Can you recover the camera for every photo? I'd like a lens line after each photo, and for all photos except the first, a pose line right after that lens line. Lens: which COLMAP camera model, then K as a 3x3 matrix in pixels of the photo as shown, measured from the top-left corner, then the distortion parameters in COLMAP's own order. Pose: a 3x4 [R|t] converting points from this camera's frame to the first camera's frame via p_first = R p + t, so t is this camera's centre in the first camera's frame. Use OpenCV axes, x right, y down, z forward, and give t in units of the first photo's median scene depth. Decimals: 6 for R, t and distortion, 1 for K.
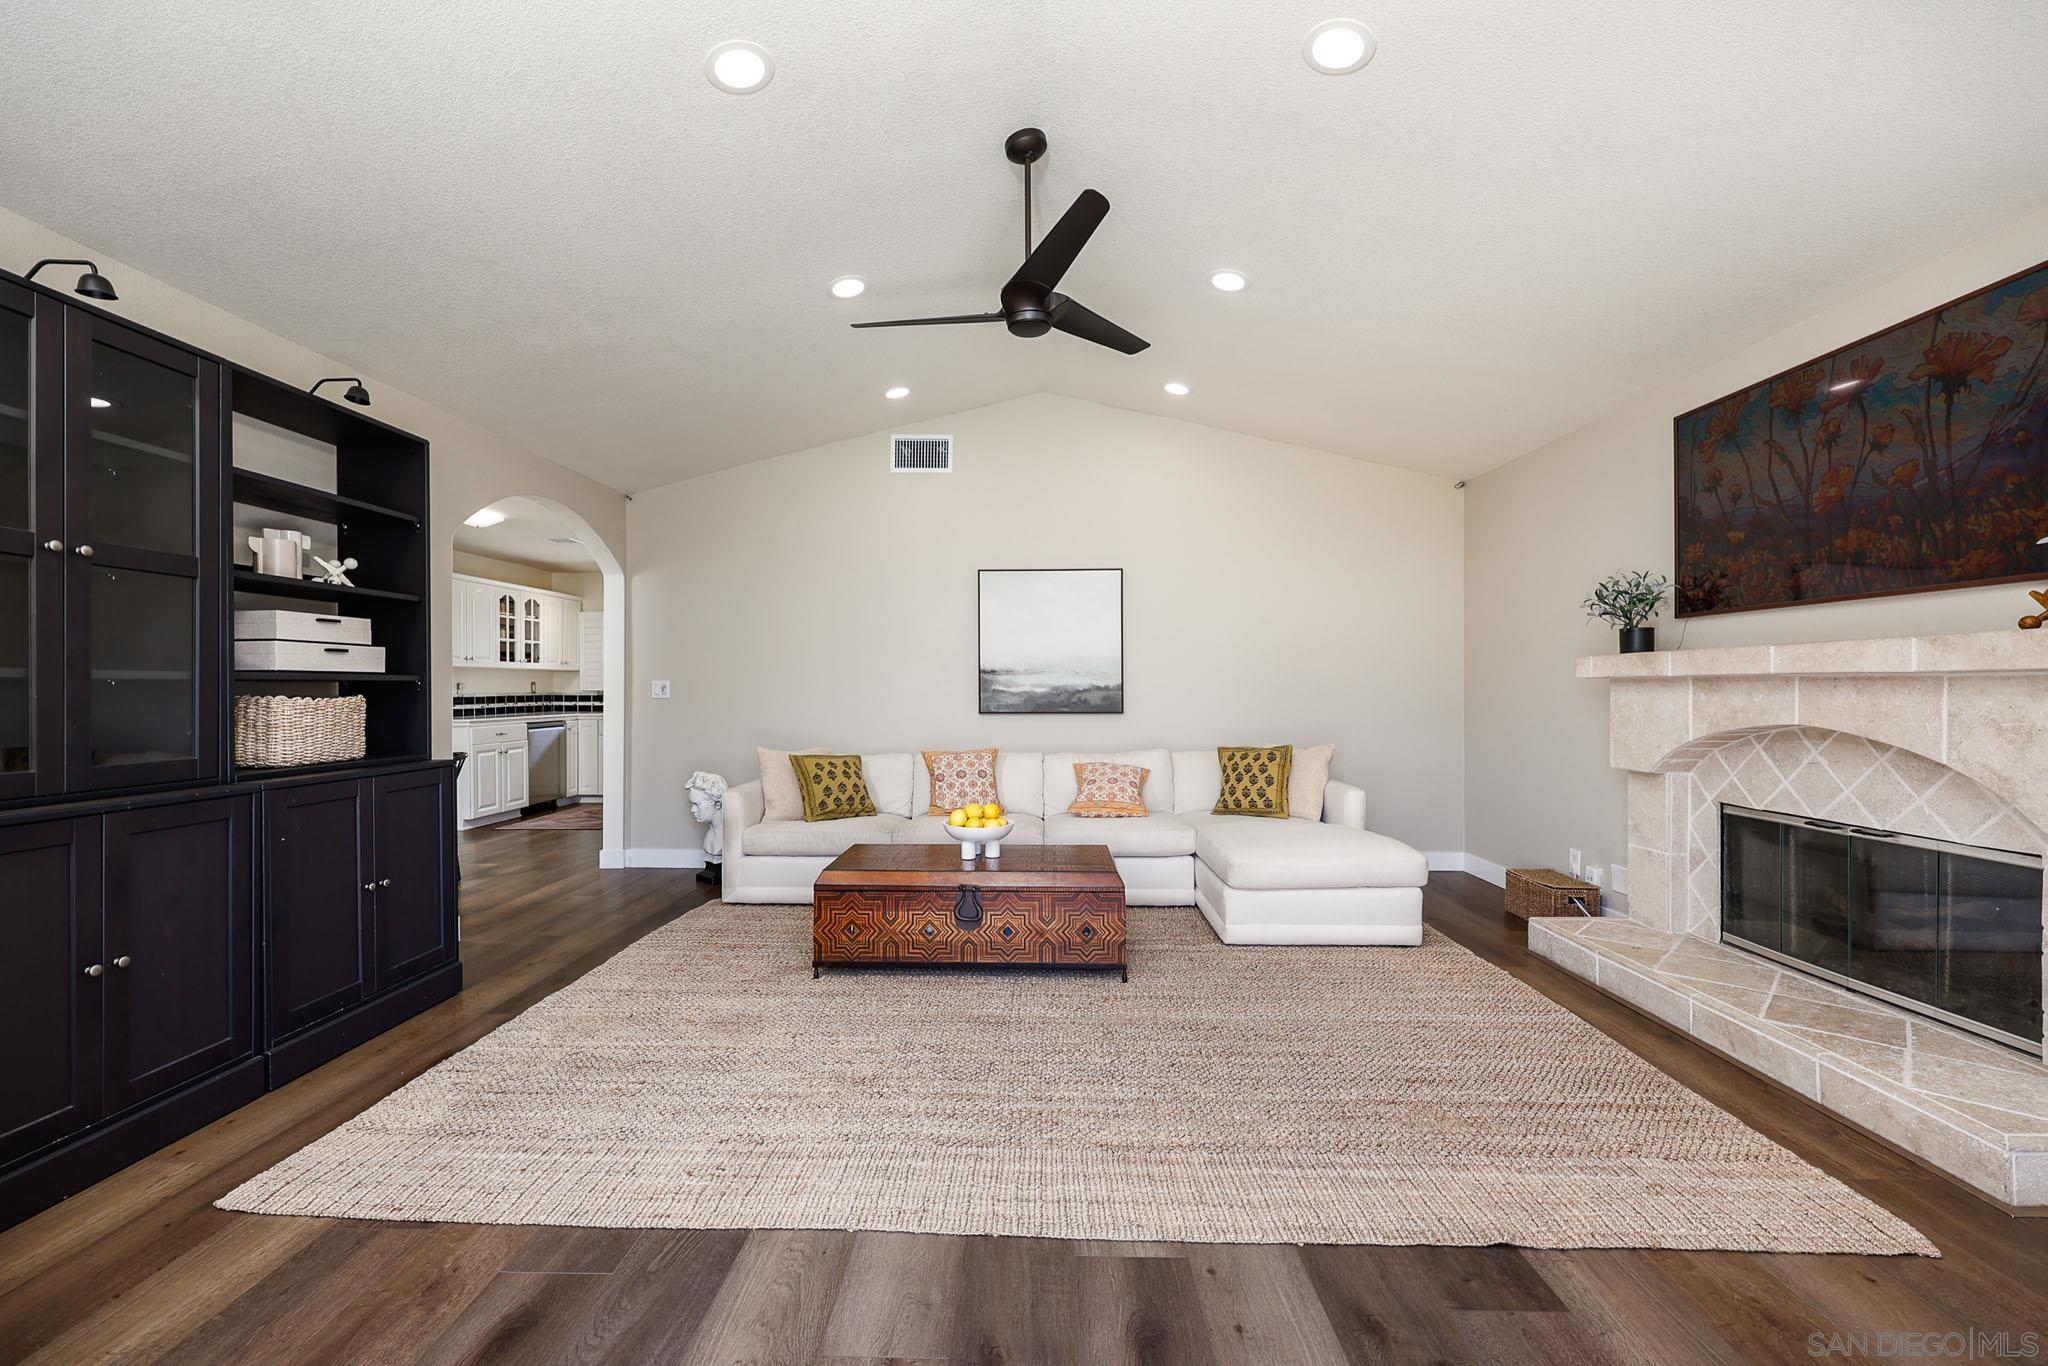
lens RADIAL K [[843.7, 0, 1014.1], [0, 843.7, 685.8], [0, 0, 1]] dist [-0.001354, -0.000269]
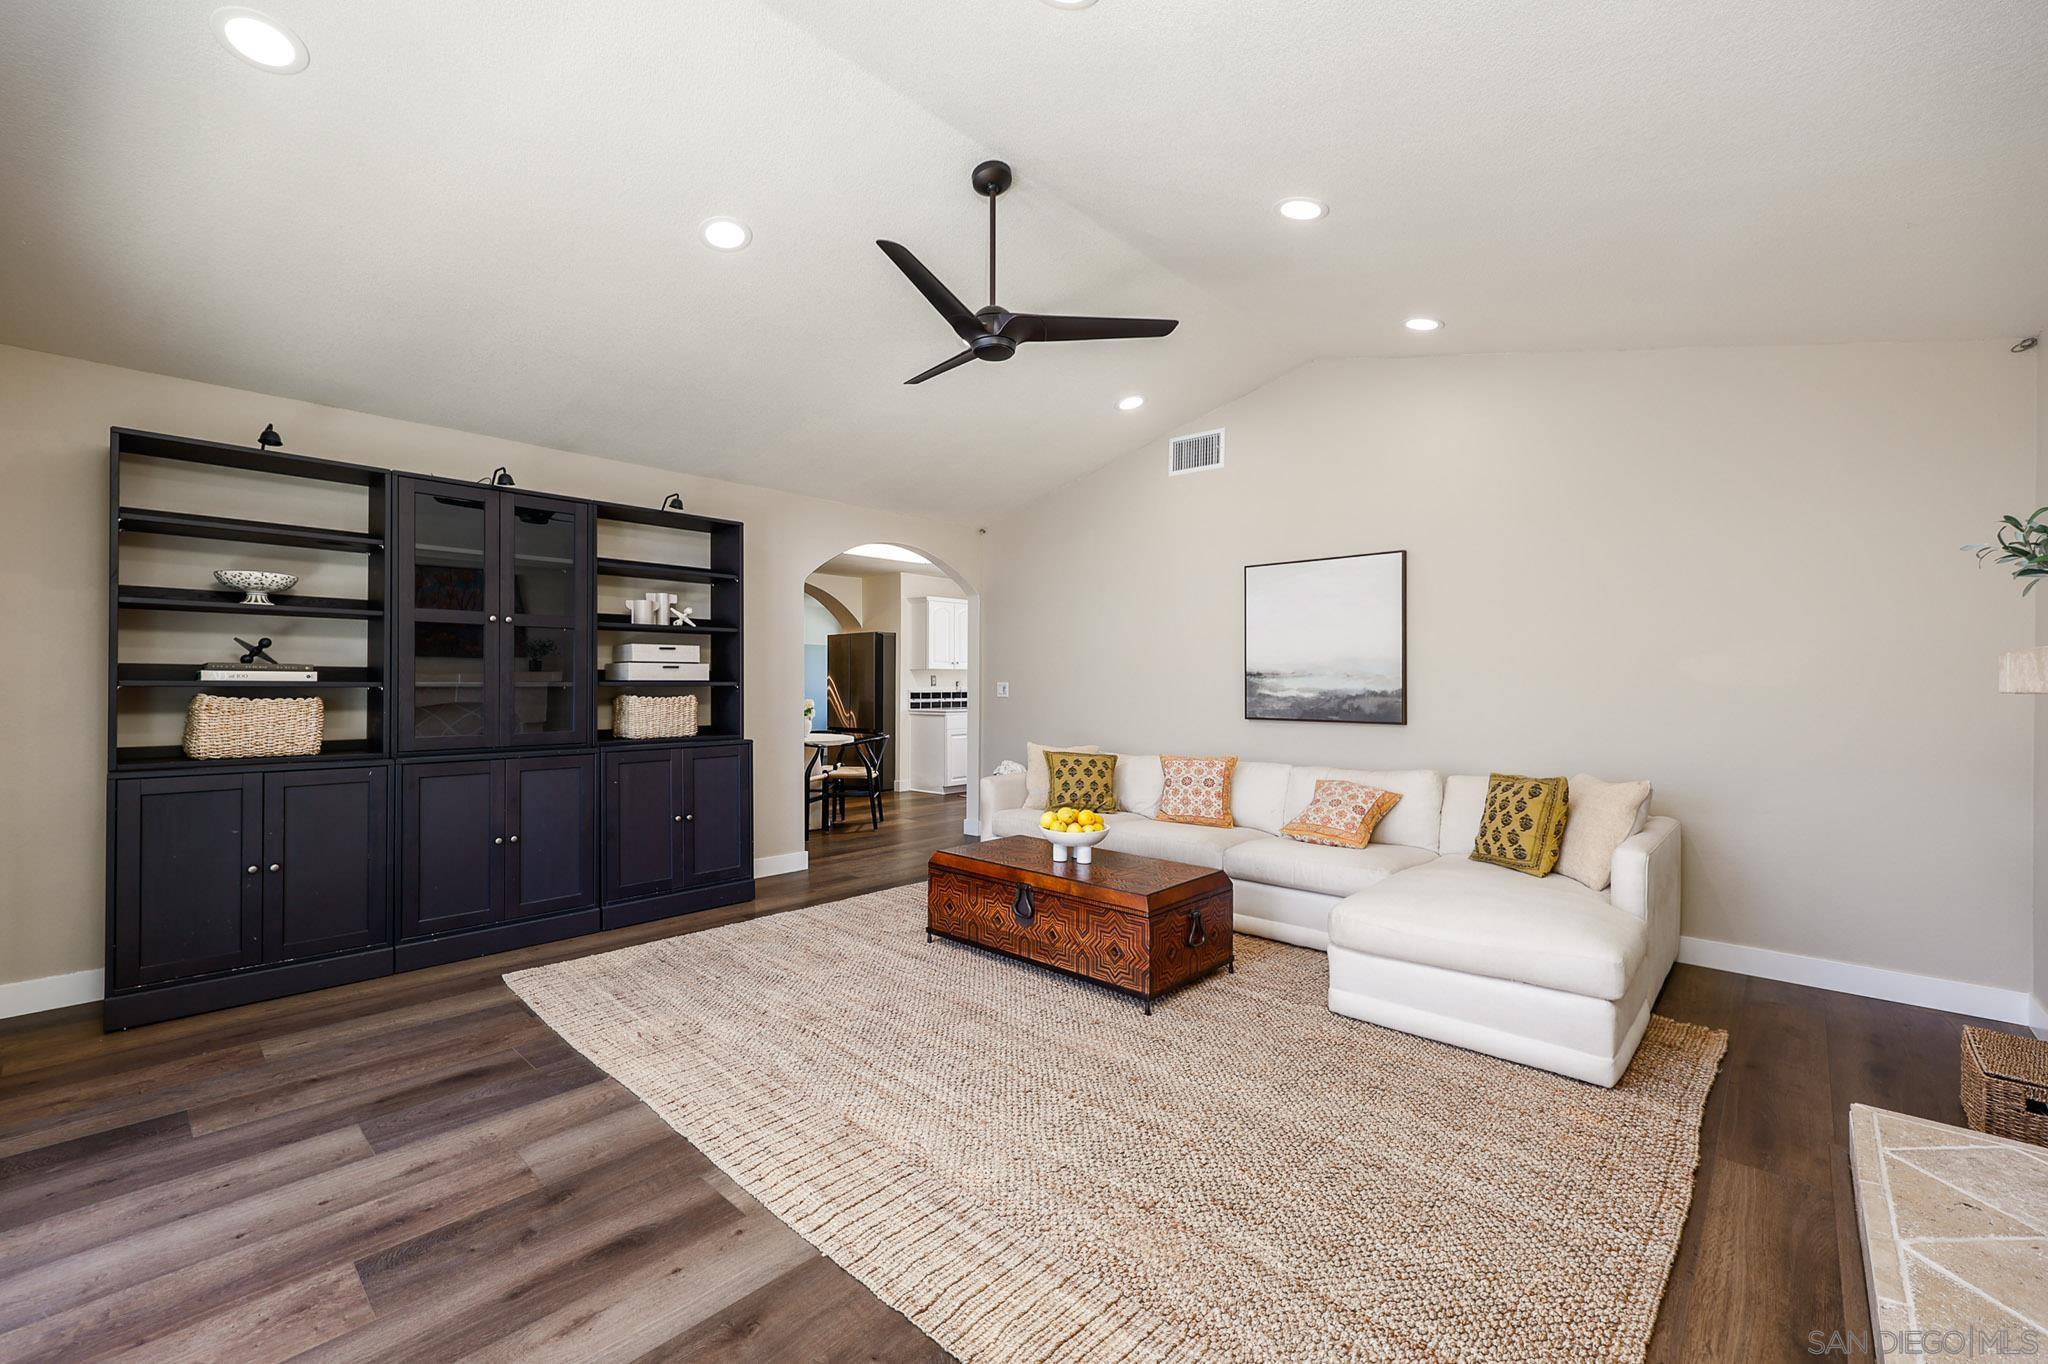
lens RADIAL K [[844.1, 0, 1024.0], [0, 844.1, 682.0], [0, 0, 1]] dist [0.000171, -0.000065]
pose [[0.753860, 0.005227, -0.657014, 0.453889], [-0.002651, 0.999984, 0.004914, -0.014206], [0.657030, -0.001963, 0.753862, 0.148214]]
